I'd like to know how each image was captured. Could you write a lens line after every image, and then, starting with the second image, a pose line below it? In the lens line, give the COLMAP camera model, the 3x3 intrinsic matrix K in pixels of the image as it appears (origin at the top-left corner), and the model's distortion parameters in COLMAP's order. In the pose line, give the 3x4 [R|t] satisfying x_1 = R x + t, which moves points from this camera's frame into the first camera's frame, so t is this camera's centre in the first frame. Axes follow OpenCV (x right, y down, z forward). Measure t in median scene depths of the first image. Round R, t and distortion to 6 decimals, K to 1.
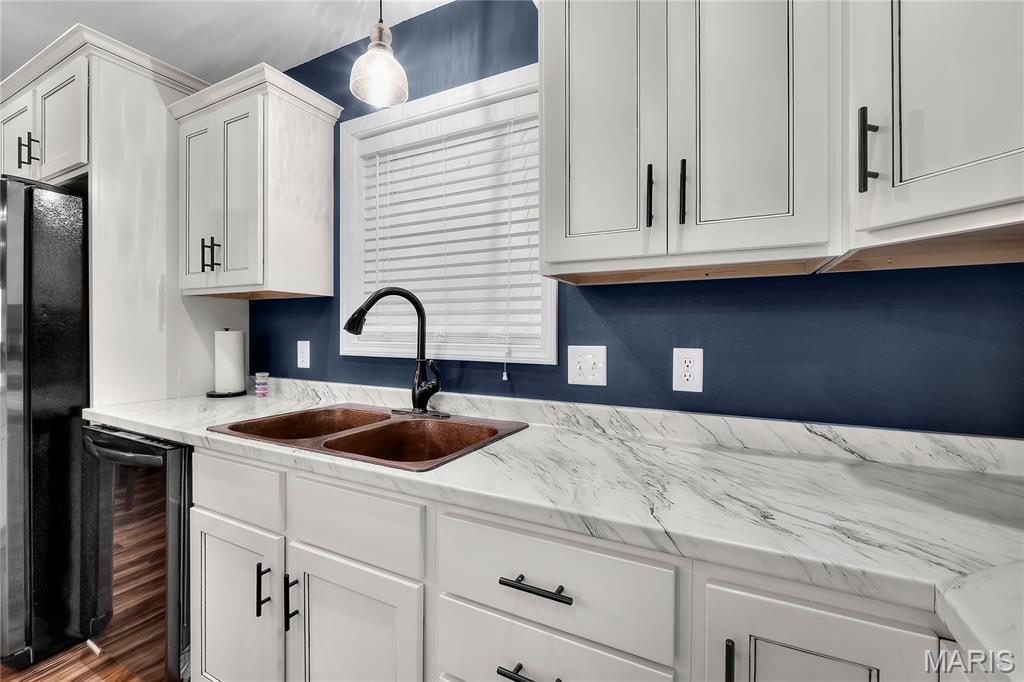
lens RADIAL K [[441.2, 0, 504.7], [0, 441.2, 336.2], [0, 0, 1]] dist [-0.001814, -0.000814]
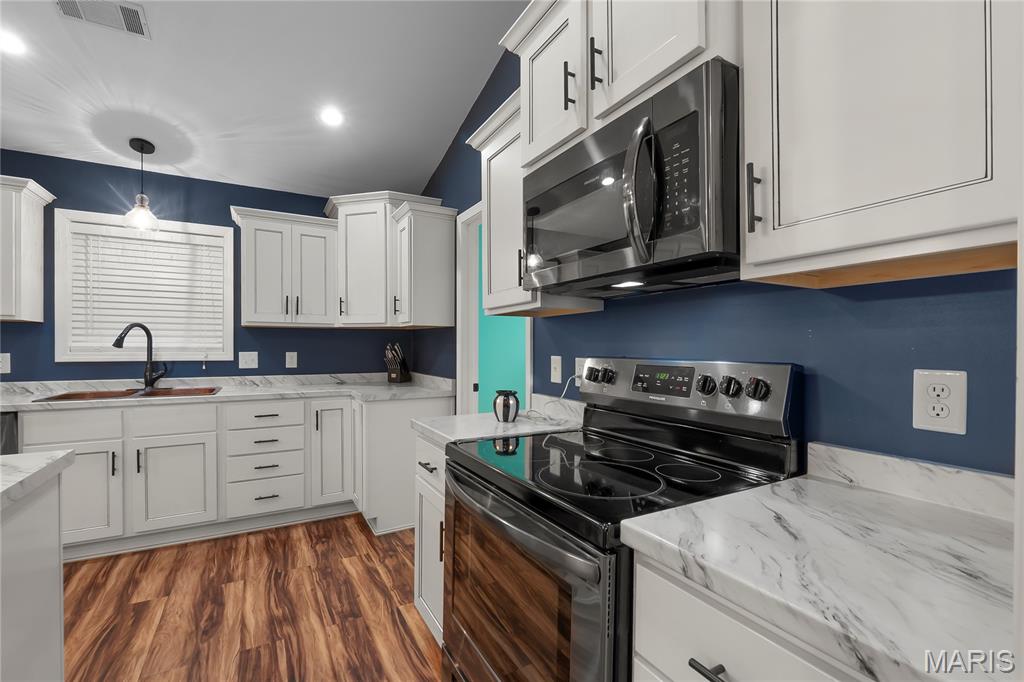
lens RADIAL K [[441.2, 0, 496.4], [0, 441.2, 347.6], [0, 0, 1]] dist [-0.001814, -0.000814]
pose [[0.559302, -0.006247, 0.828940, -0.943590], [0.006603, 0.999973, 0.003081, -0.001376], [-0.828938, 0.003751, 0.559328, -1.317640]]
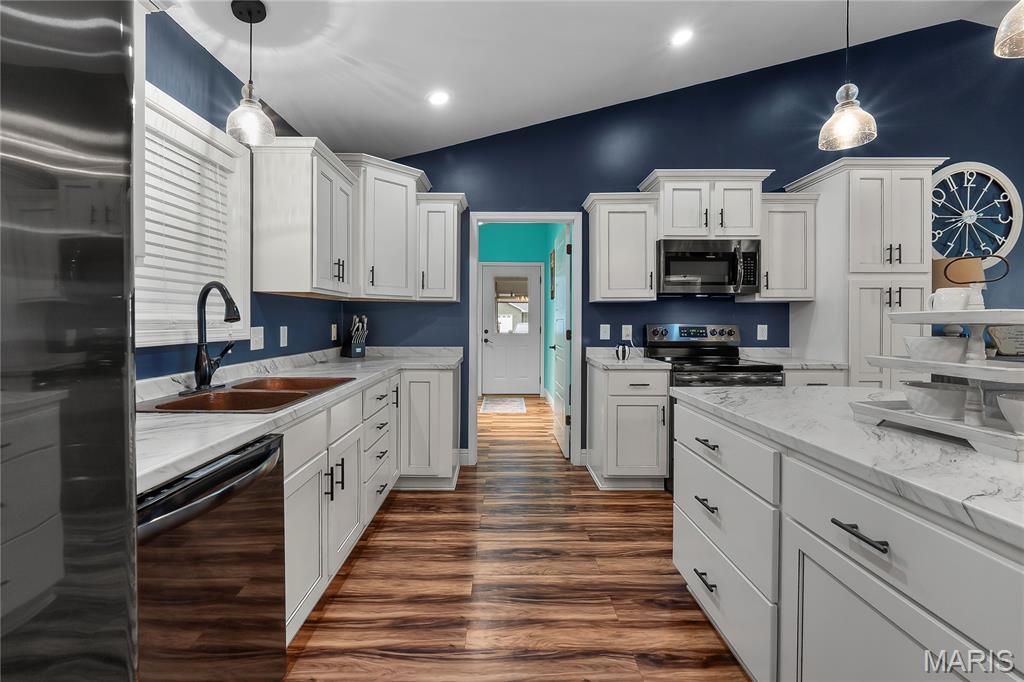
lens RADIAL K [[441.2, 0, 505.8], [0, 441.2, 322.7], [0, 0, 1]] dist [-0.001814, -0.000814]
pose [[-0.462781, -0.011446, 0.886399, -1.613218], [0.002398, 0.999897, 0.014163, -0.016675], [-0.886469, 0.008680, -0.462706, 0.845535]]
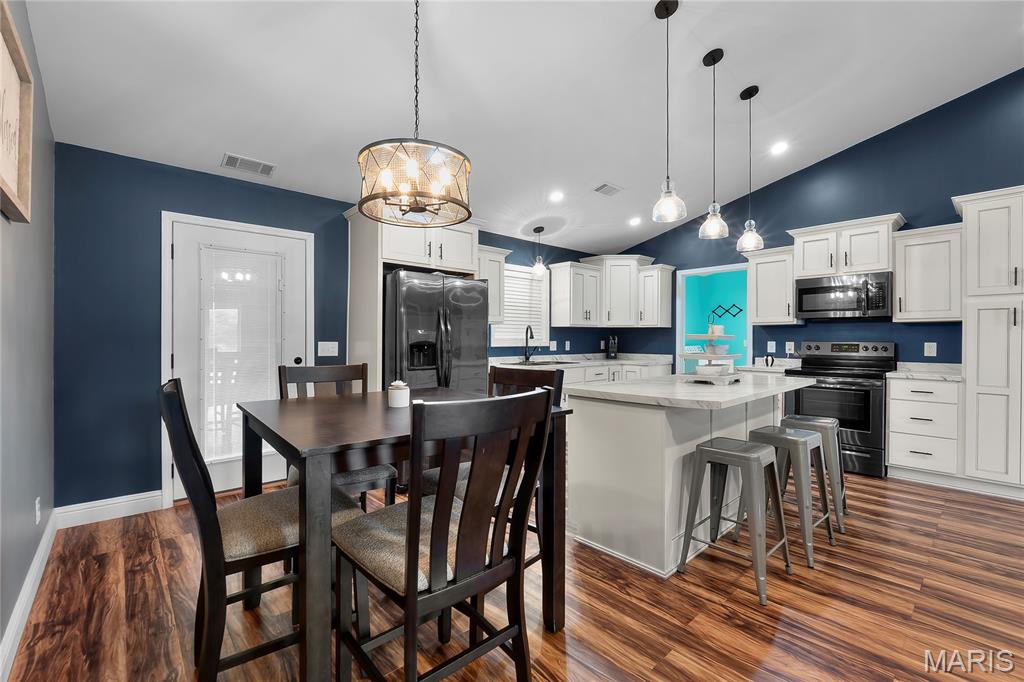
lens RADIAL K [[441.2, 0, 501.9], [0, 441.2, 322.5], [0, 0, 1]] dist [-0.001814, -0.000814]
pose [[0.354405, 0.026322, 0.934721, -3.480010], [0.008786, 0.999466, -0.031477, -0.026365], [-0.935051, 0.019368, 0.353985, -0.016708]]
